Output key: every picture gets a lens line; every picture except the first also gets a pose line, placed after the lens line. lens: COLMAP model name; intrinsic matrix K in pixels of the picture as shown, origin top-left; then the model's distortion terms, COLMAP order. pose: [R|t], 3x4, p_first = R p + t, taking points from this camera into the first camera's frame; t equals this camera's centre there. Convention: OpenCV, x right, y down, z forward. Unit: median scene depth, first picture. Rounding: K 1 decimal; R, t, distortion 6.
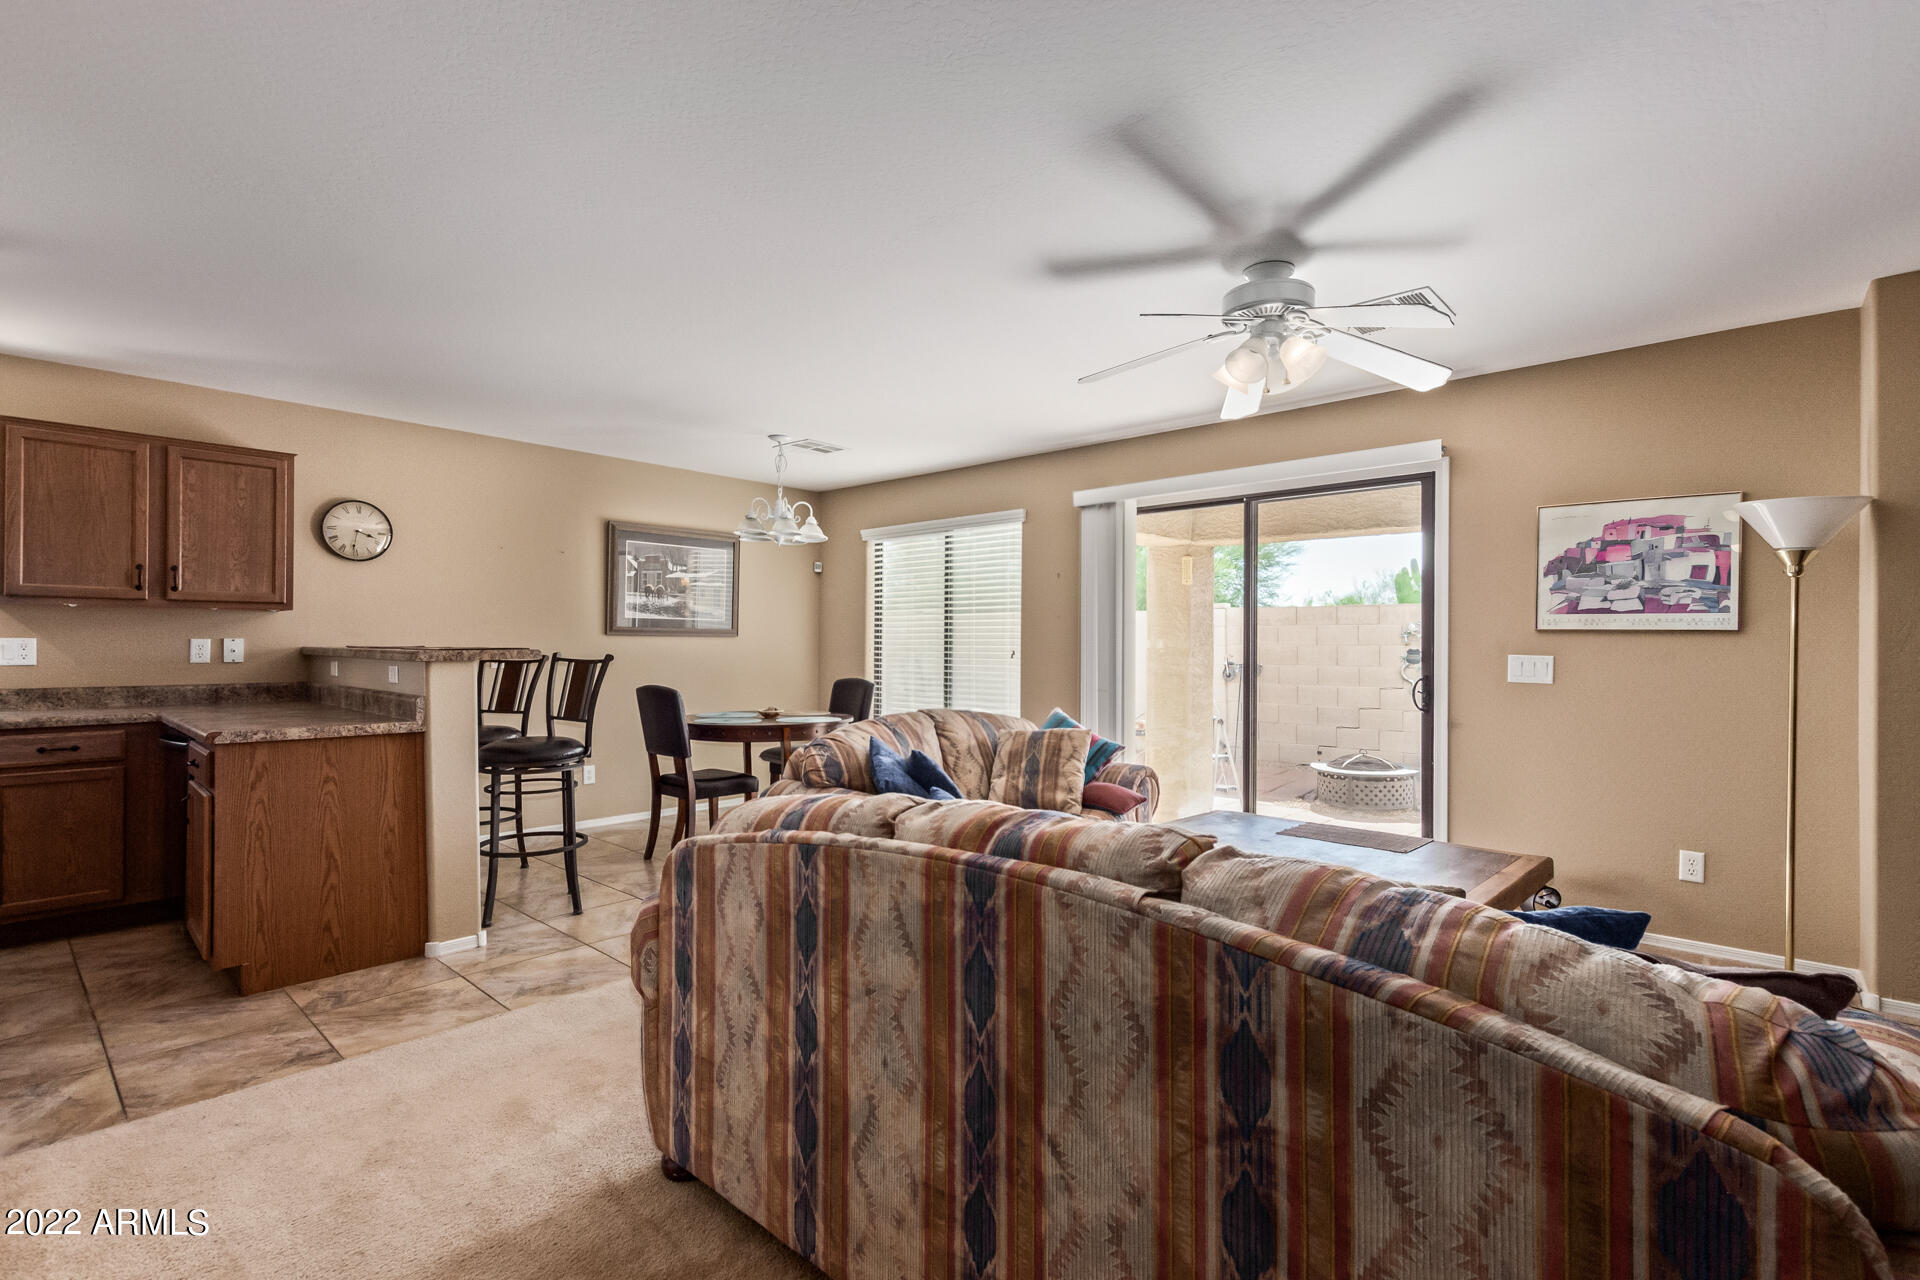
lens RADIAL K [[885.6, 0, 967.9], [0, 885.6, 635.9], [0, 0, 1]] dist [0.009681, -0.001662]
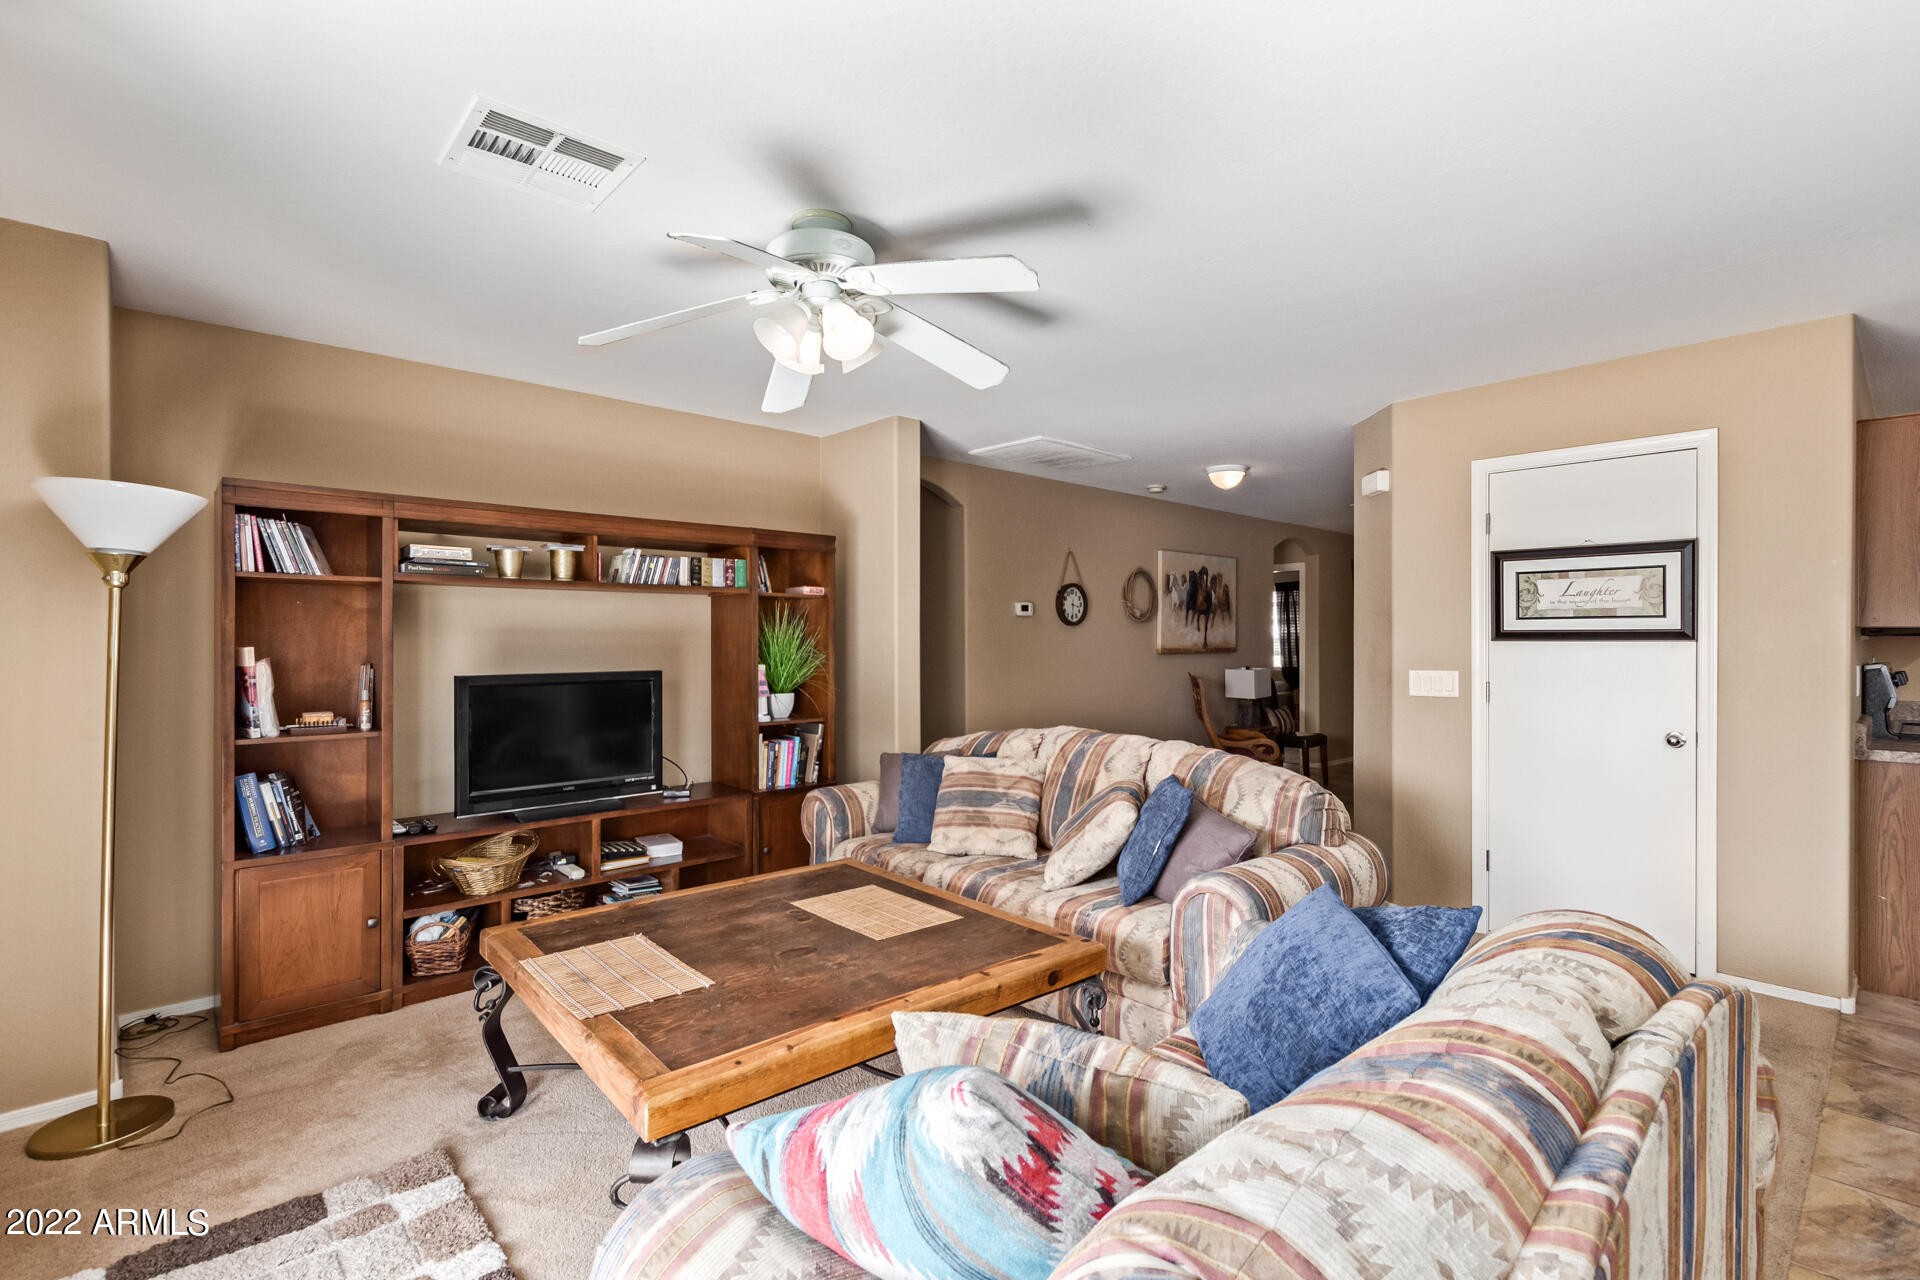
lens RADIAL K [[885.6, 0, 964.1], [0, 885.6, 640.1], [0, 0, 1]] dist [0.009681, -0.001662]
pose [[-0.996021, -0.003231, 0.089064, 0.099528], [-0.004130, 0.999942, -0.009905, -0.012405], [-0.089027, -0.010234, -0.995977, 1.344239]]
